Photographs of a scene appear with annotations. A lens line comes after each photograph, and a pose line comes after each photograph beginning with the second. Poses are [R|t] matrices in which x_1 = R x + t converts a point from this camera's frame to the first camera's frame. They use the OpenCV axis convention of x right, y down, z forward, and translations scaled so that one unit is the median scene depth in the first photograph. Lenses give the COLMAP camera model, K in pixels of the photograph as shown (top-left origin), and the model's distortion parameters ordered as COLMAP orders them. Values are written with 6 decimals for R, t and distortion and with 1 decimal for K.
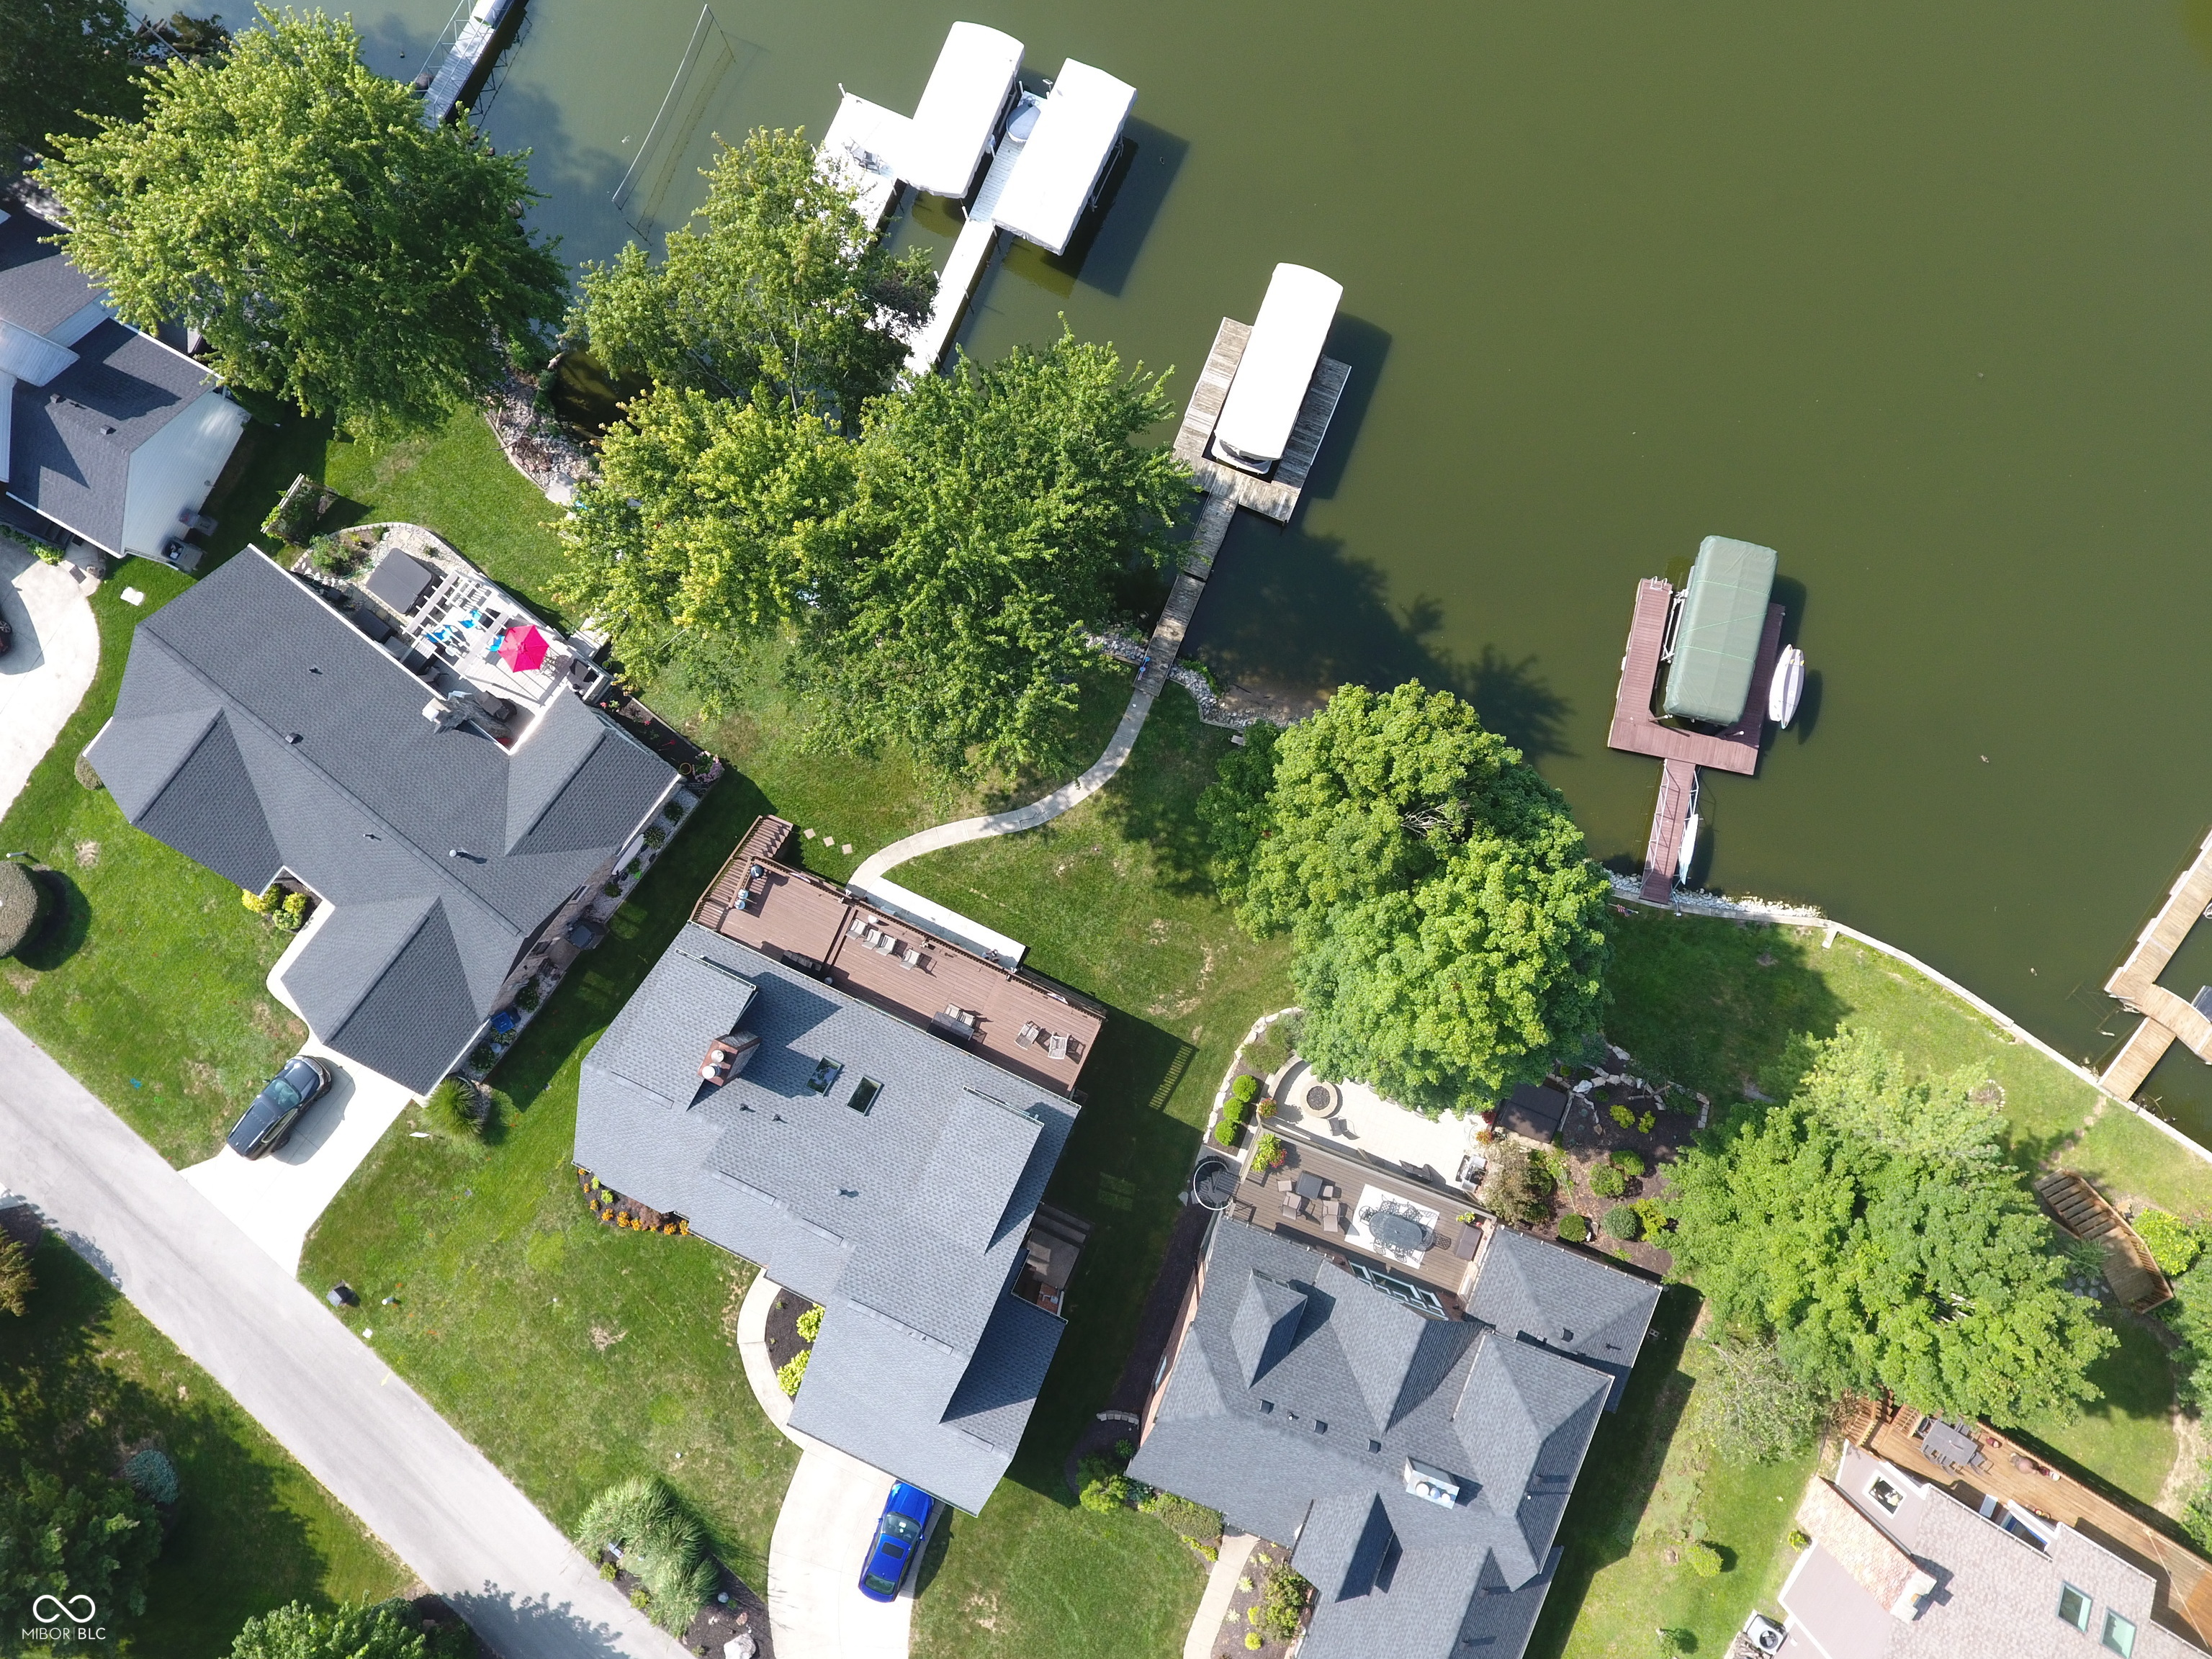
lens RADIAL K [[1296.2, 0, 1109.0], [0, 1296.2, 822.3], [0, 0, 1]] dist [-0.009381, 0.002497]
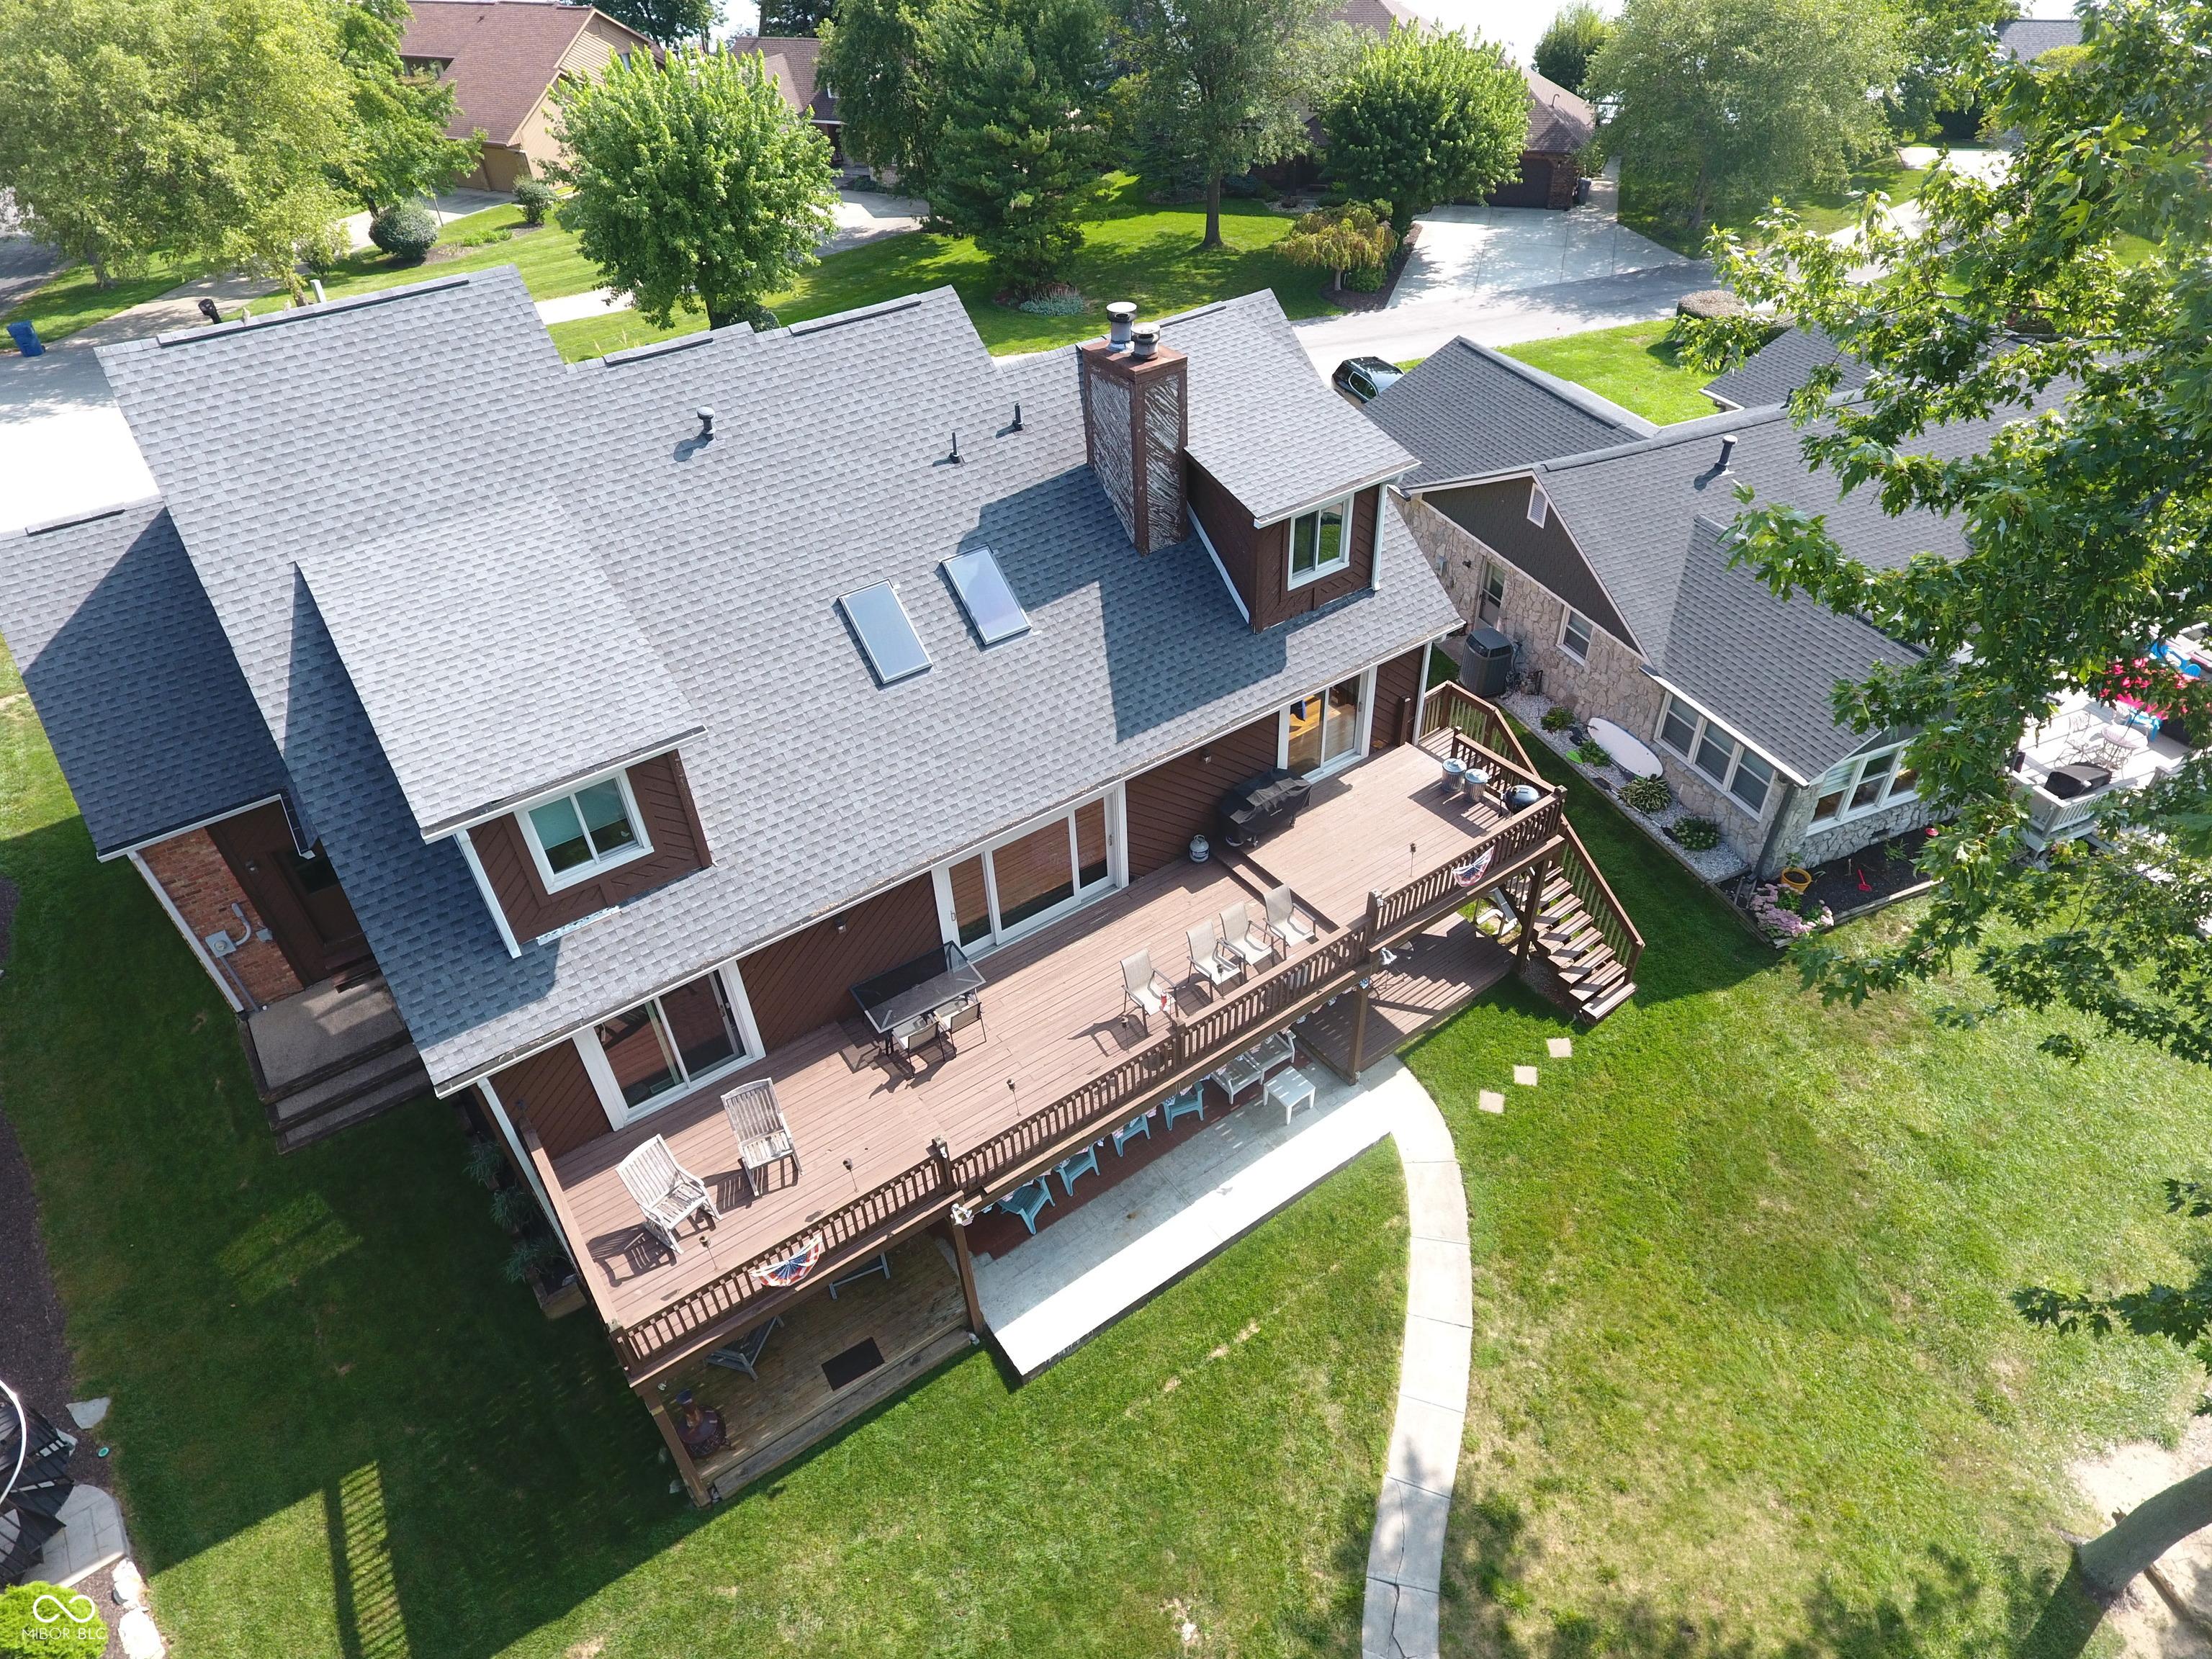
lens RADIAL K [[1296.2, 0, 1109.0], [0, 1296.2, 822.3], [0, 0, 1]] dist [-0.009381, 0.002497]
pose [[-0.499764, 0.588120, -0.635886, 0.047818], [-0.862422, -0.269730, 0.428337, -0.023275], [0.080396, 0.762470, 0.642009, 0.684579]]
